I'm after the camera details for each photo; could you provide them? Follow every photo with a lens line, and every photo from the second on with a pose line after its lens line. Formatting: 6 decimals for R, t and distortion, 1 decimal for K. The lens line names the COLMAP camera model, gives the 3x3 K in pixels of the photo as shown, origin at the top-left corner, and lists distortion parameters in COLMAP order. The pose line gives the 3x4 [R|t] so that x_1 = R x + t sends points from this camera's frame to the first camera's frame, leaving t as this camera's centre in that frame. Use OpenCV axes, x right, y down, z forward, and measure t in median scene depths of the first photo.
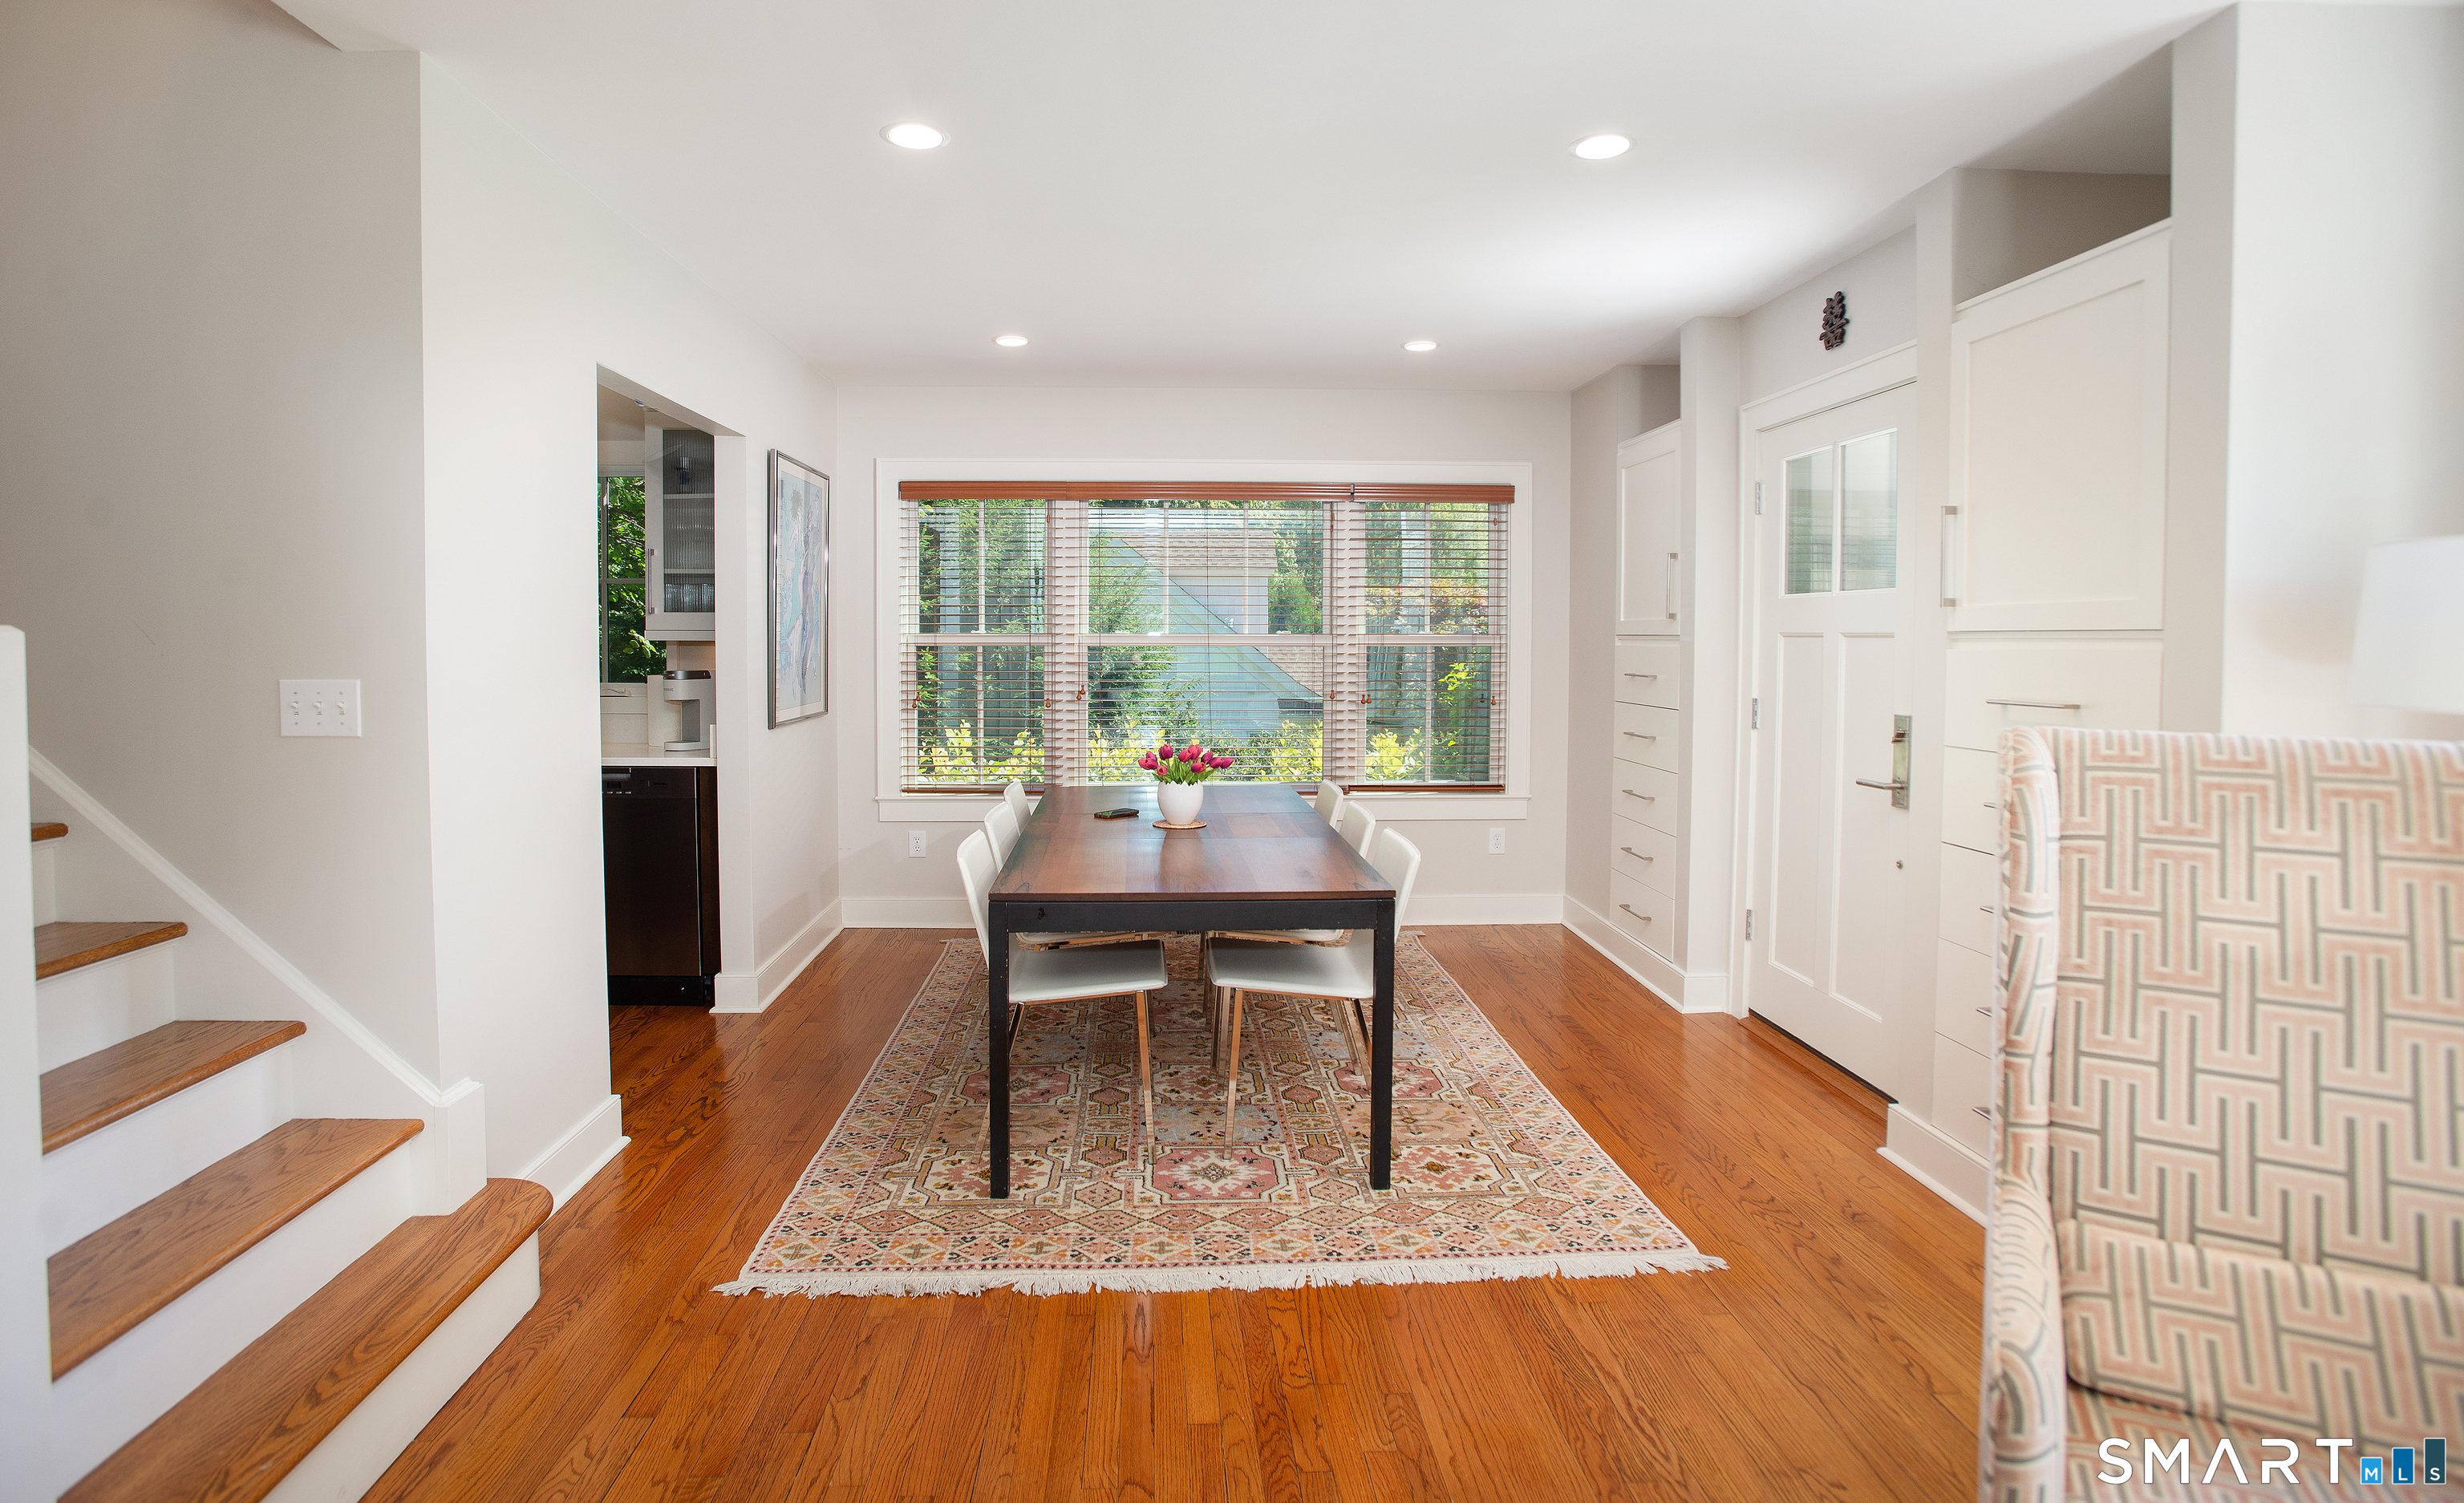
lens RADIAL K [[1363.2, 0, 1232.0], [0, 1363.2, 751.5], [0, 0, 1]] dist [0.000606, 0.000113]
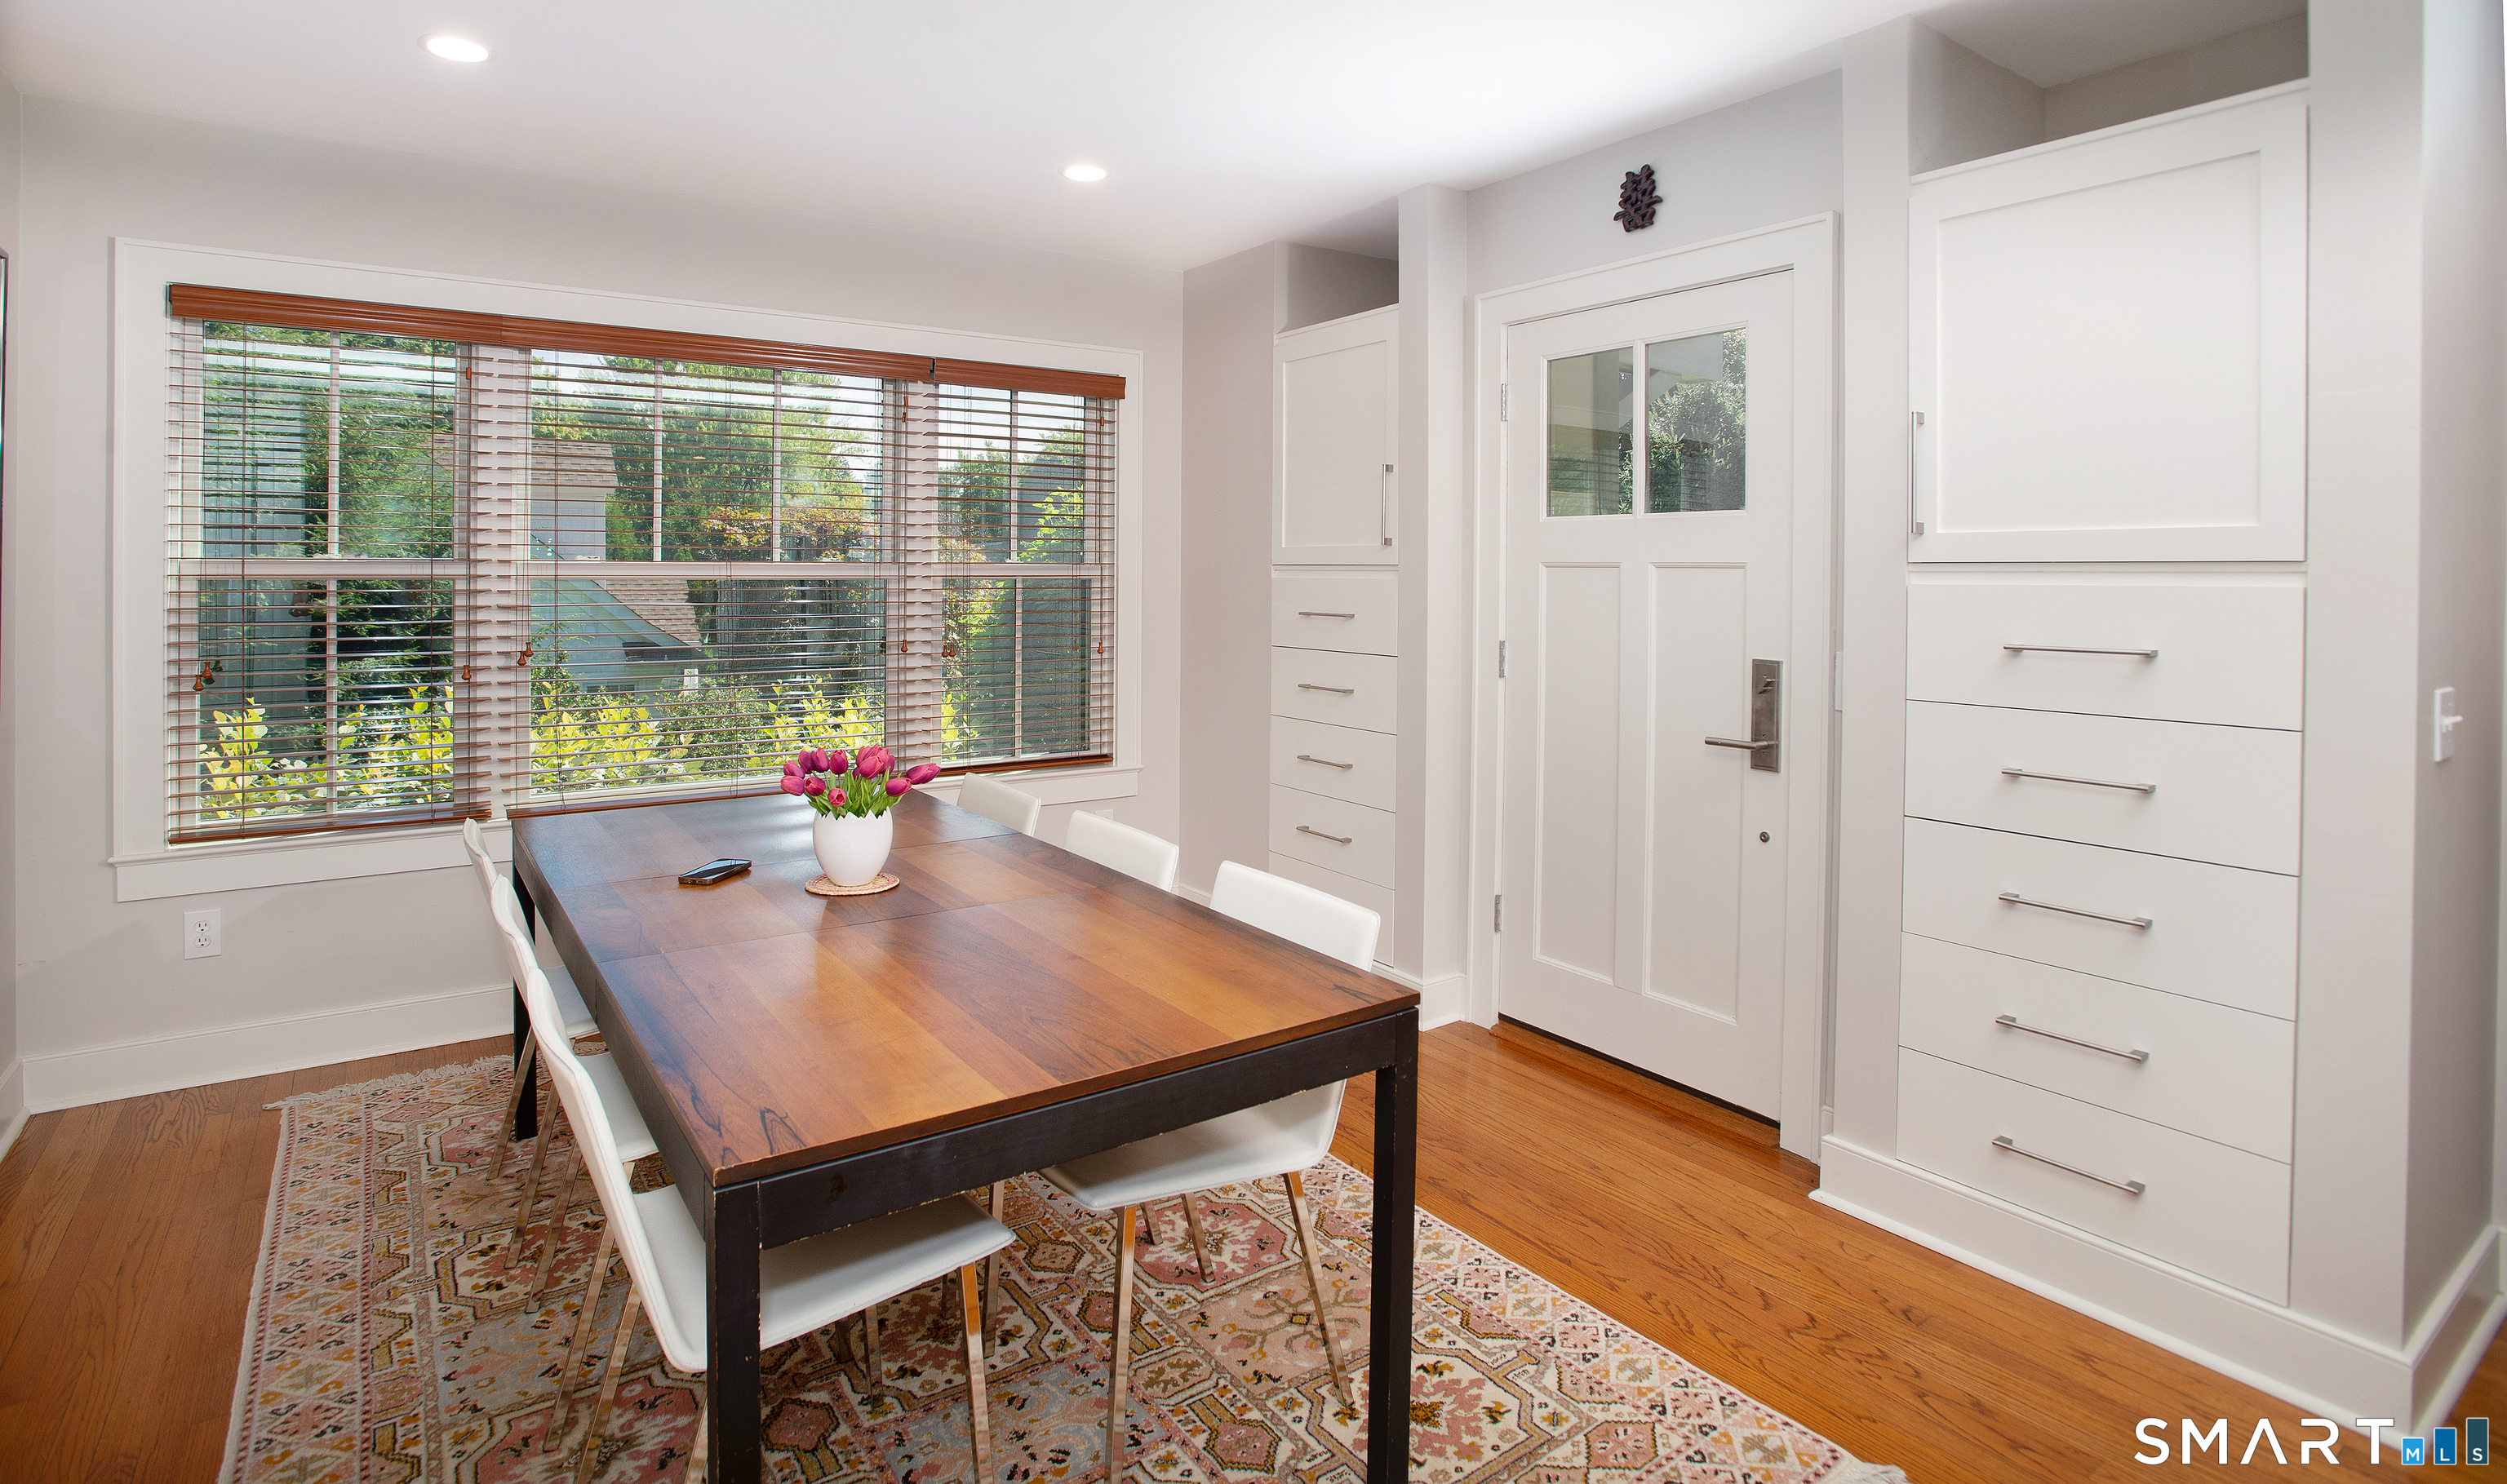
lens RADIAL K [[1296.6, 0, 1196.4], [0, 1296.6, 596.1], [0, 0, 1]] dist [-0.071770, 0.044489]
pose [[0.852802, -0.008382, 0.522167, -0.192571], [0.040699, 0.997897, -0.050451, -0.034996], [-0.520646, 0.064276, 0.851349, 0.432845]]
